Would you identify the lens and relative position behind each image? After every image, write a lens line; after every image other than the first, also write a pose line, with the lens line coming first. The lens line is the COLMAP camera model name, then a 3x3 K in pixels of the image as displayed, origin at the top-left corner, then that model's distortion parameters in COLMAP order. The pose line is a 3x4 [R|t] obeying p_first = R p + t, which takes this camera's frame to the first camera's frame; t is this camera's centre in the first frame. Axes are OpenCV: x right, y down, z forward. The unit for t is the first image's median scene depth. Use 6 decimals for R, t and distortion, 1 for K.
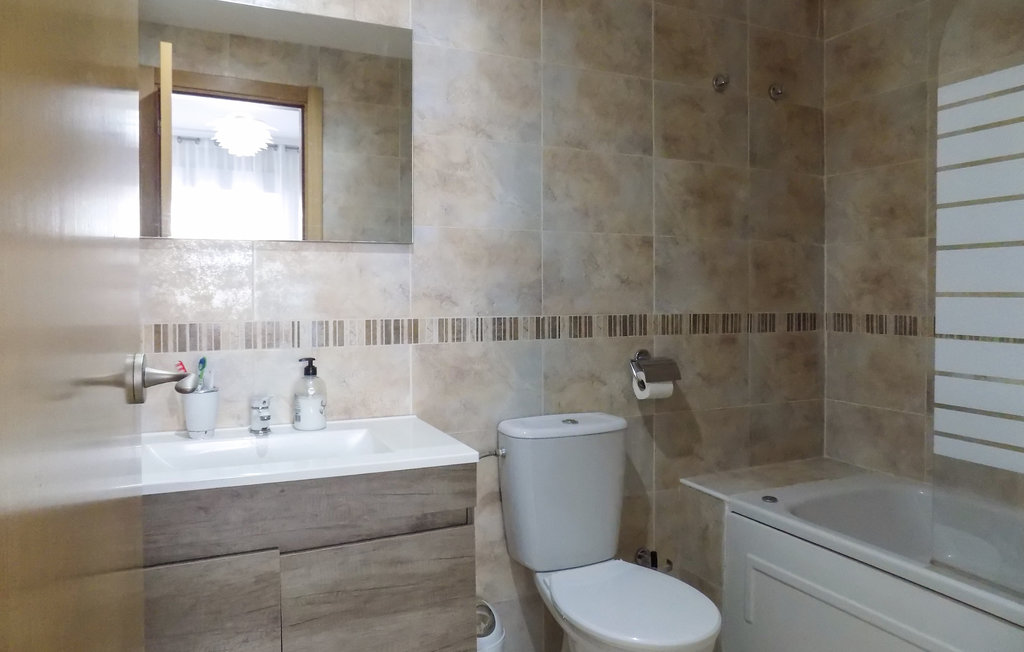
lens RADIAL K [[696.6, 0, 514.3], [0, 696.6, 279.4], [0, 0, 1]] dist [-0.062302, 0.000810]
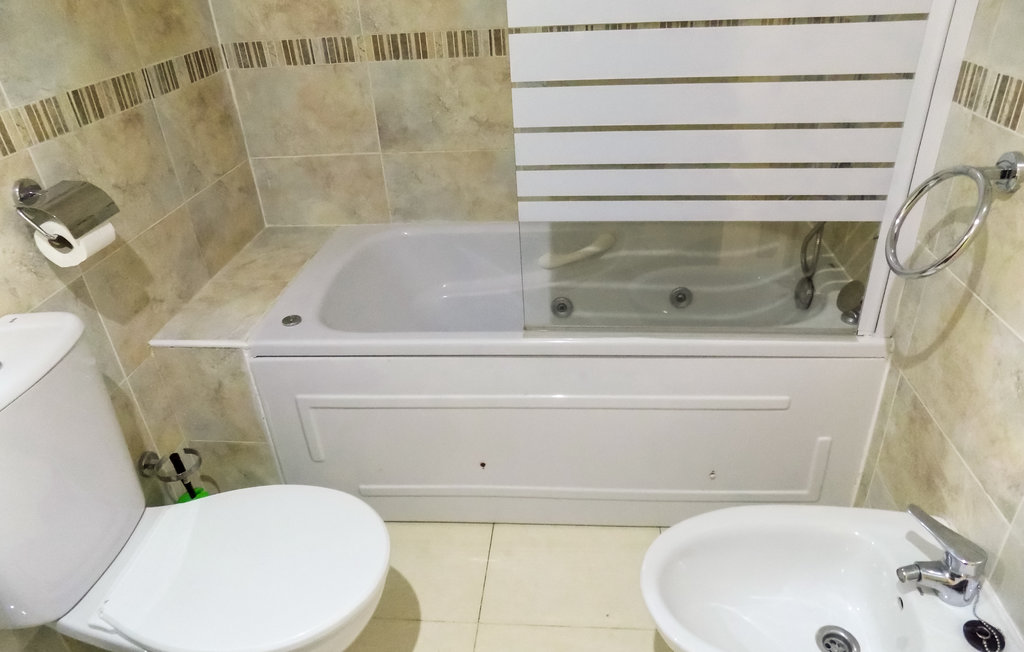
lens RADIAL K [[699.6, 0, 512.7], [0, 699.6, 313.7], [0, 0, 1]] dist [-0.062664, 0.078901]
pose [[0.496738, -0.454606, 0.739314, -0.076184], [0.045933, 0.864418, 0.500671, -0.063676], [-0.866684, -0.214743, 0.450271, 0.371995]]
